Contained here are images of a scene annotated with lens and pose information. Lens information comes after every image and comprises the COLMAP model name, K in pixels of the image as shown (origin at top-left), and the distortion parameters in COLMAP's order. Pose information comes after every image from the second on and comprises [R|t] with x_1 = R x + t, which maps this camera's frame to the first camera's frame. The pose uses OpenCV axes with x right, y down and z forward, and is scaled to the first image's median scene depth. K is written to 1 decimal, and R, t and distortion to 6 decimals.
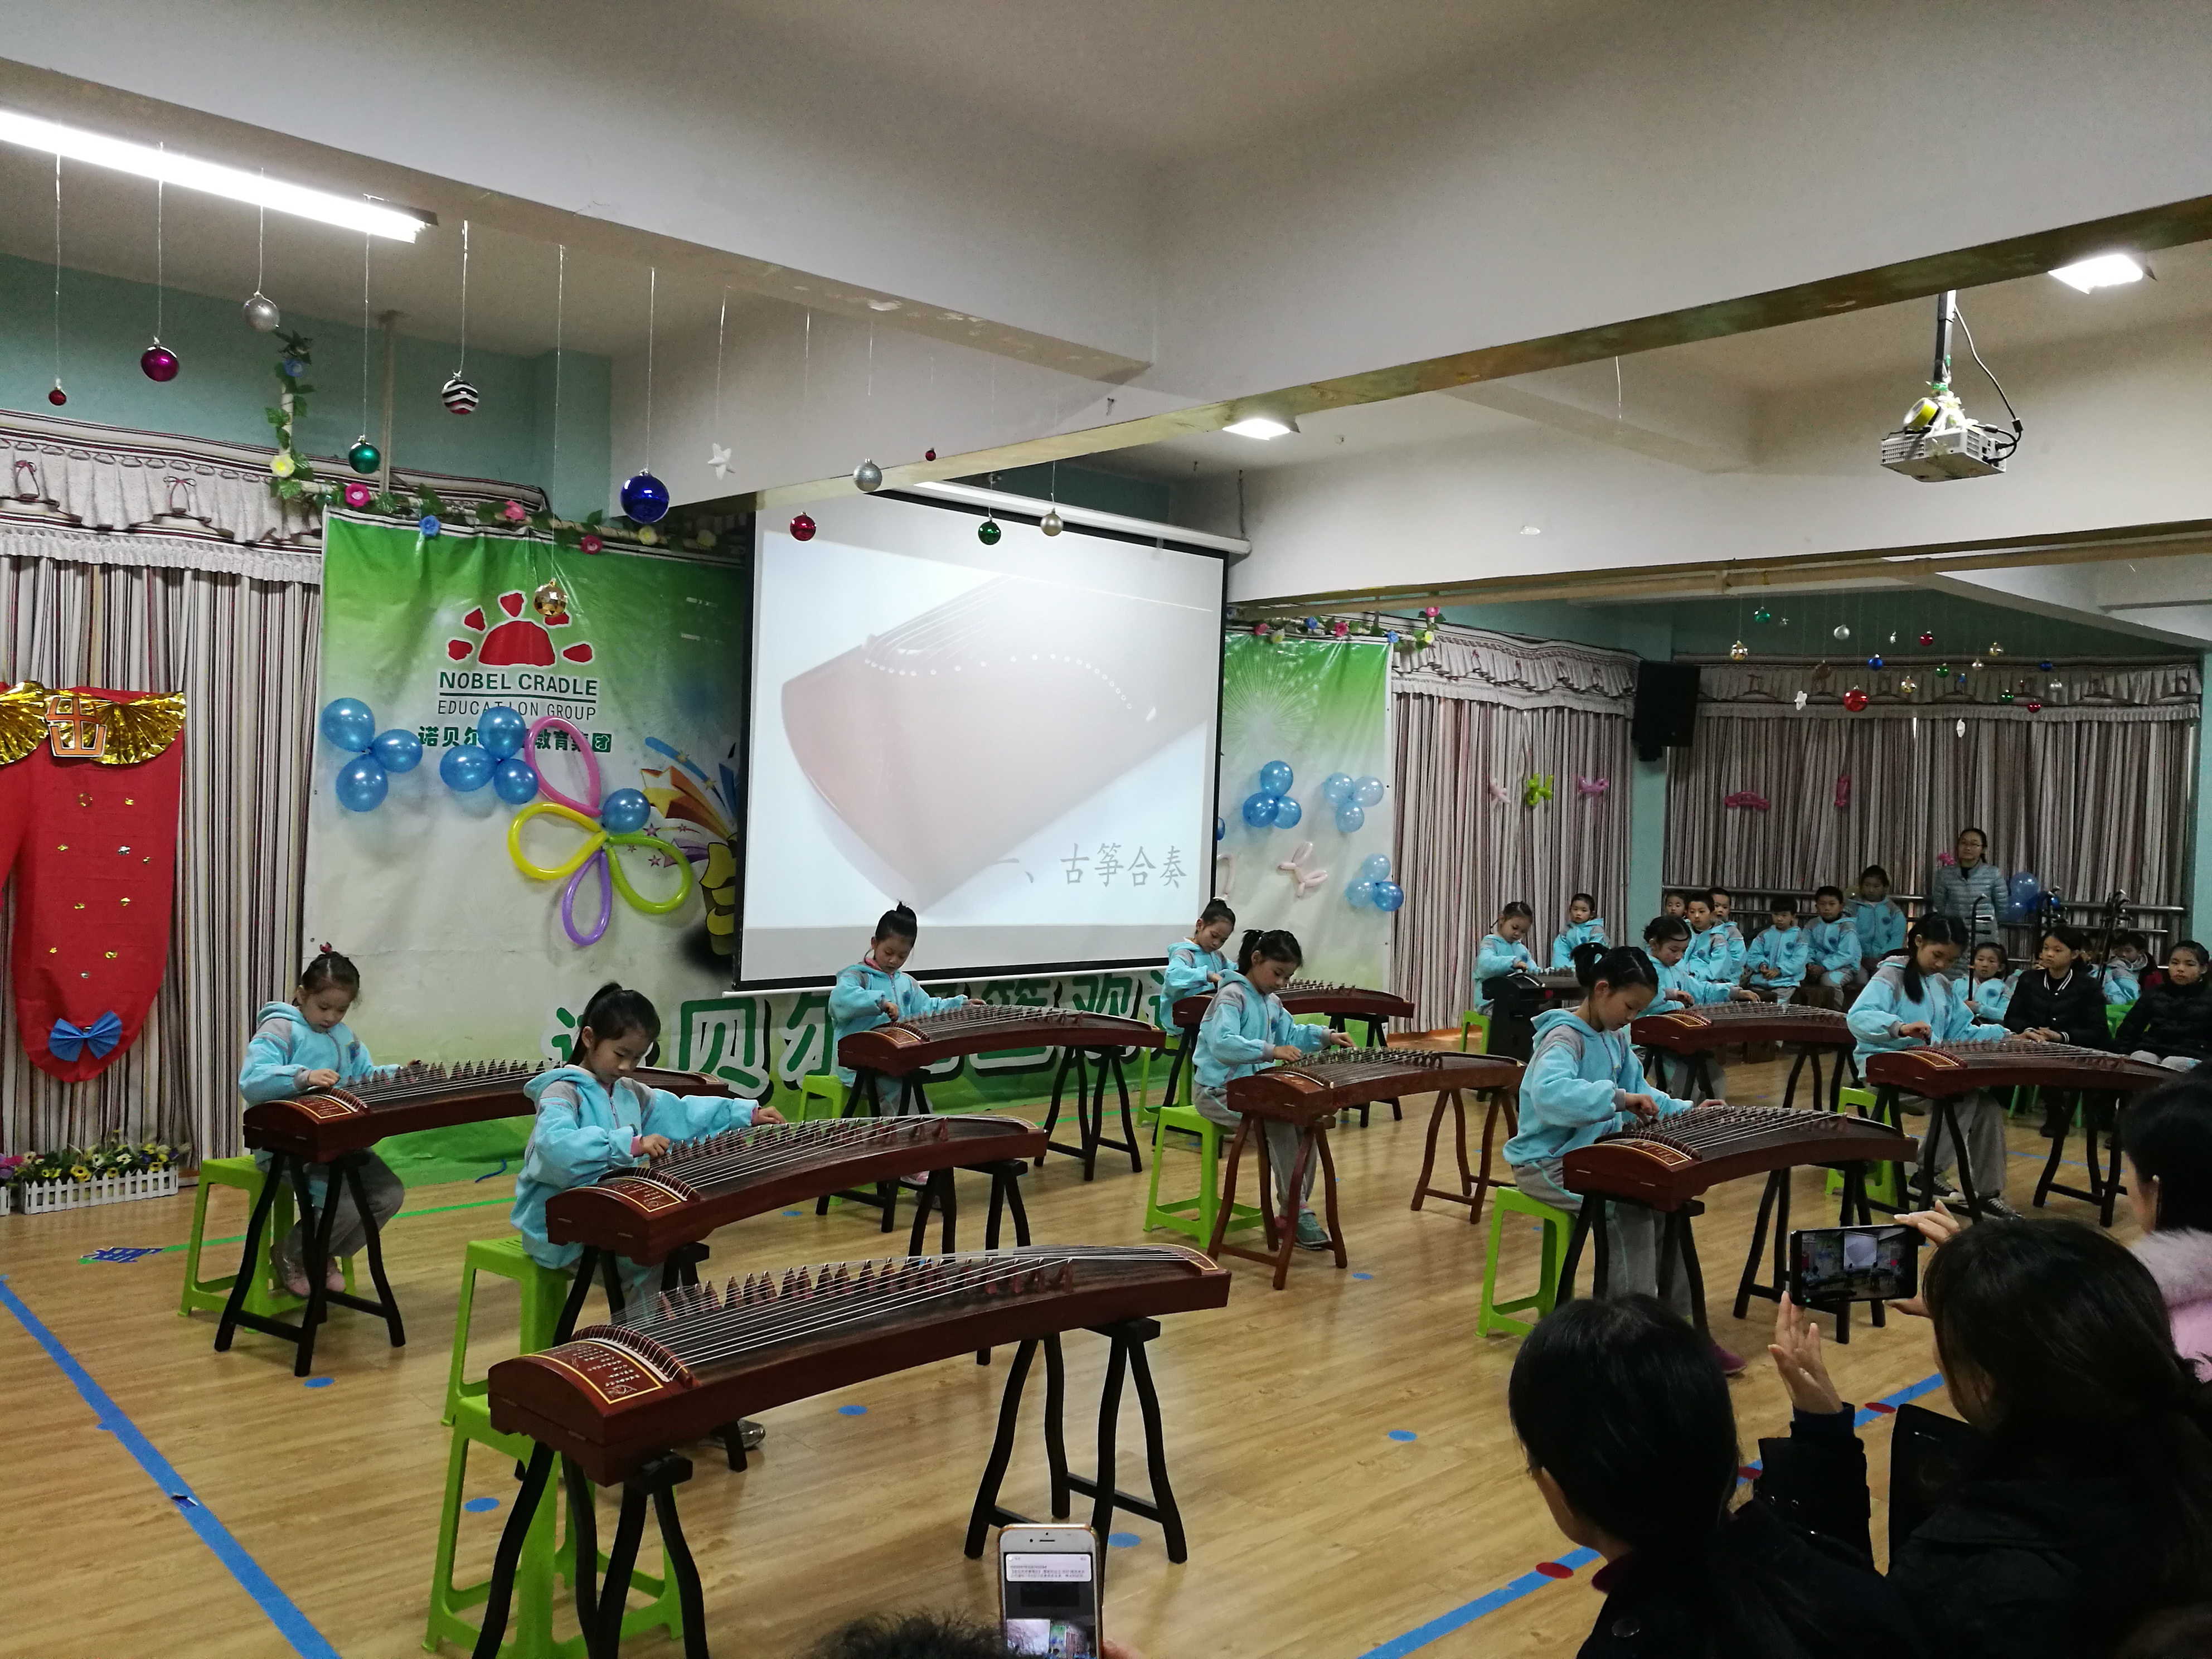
lens RADIAL K [[1775.3, 0, 1127.3], [0, 1775.3, 812.7], [0, 0, 1]] dist [0.014344, -0.003769]
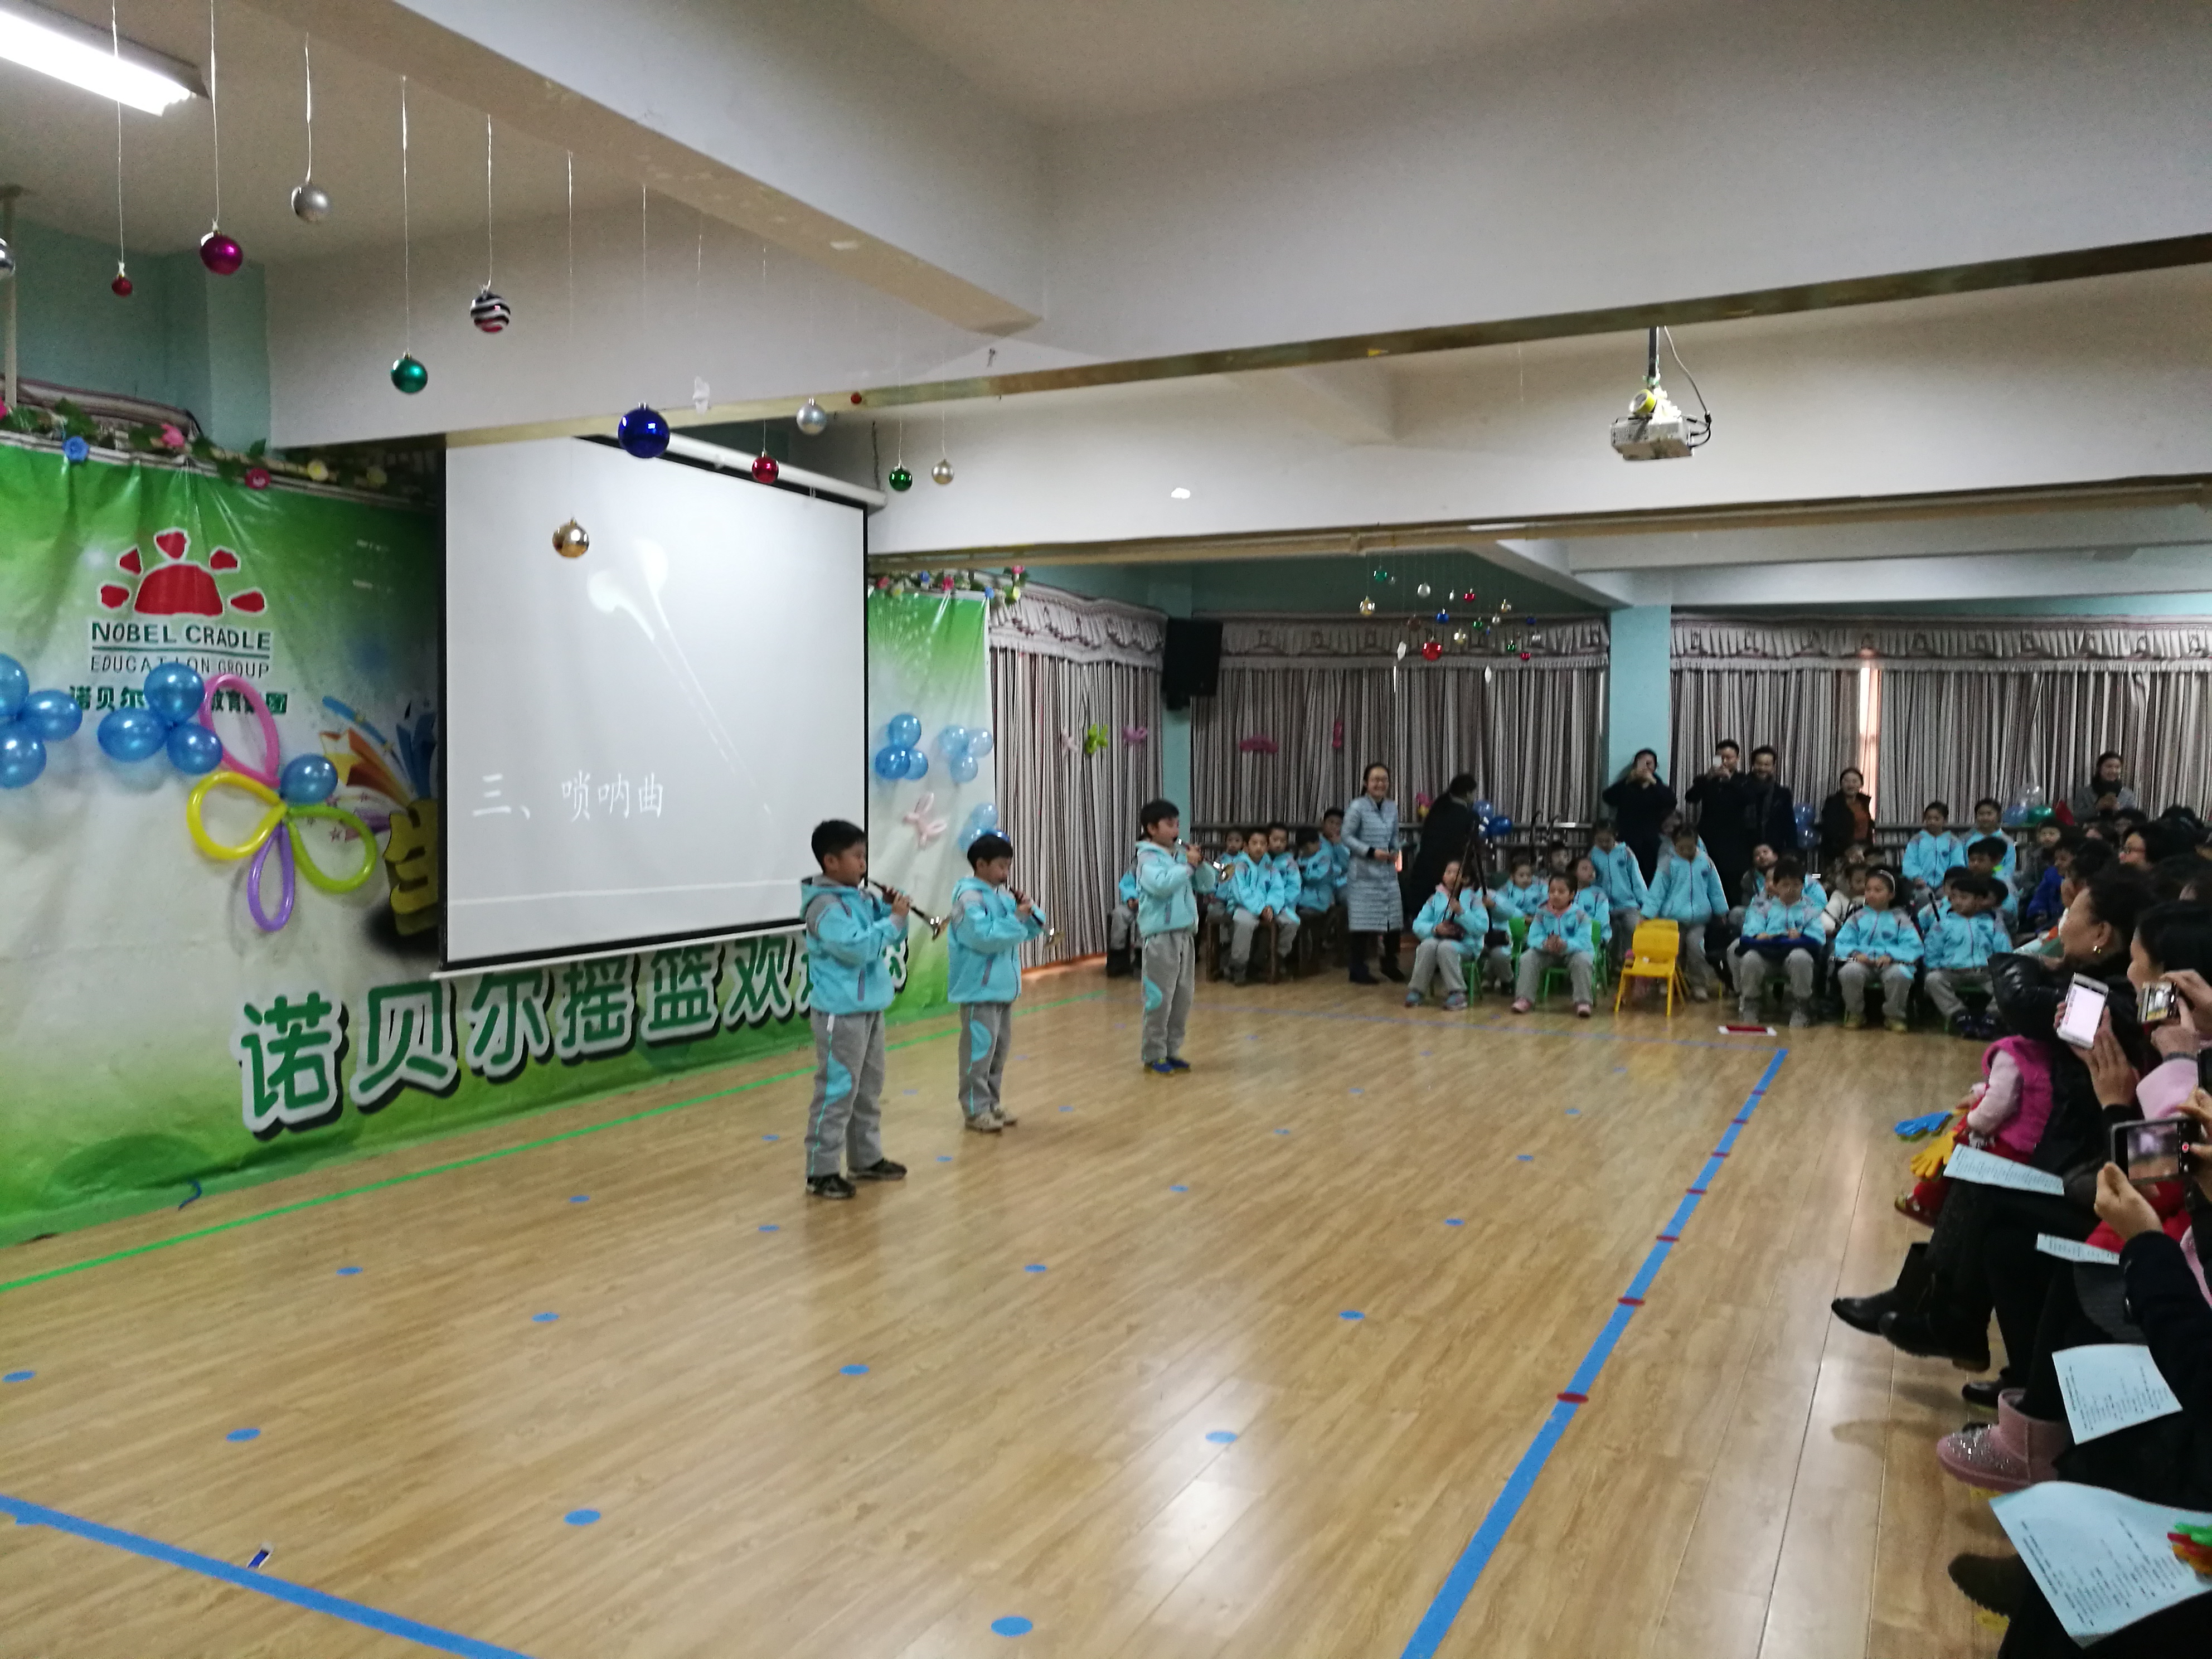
lens RADIAL K [[1775.3, 0, 1090.4], [0, 1775.3, 807.2], [0, 0, 1]] dist [0.014344, -0.003769]
pose [[0.928726, -0.036684, 0.368947, -0.238963], [0.029589, 0.999253, 0.024872, 0.002345], [-0.369584, -0.012183, 0.929117, 0.024619]]
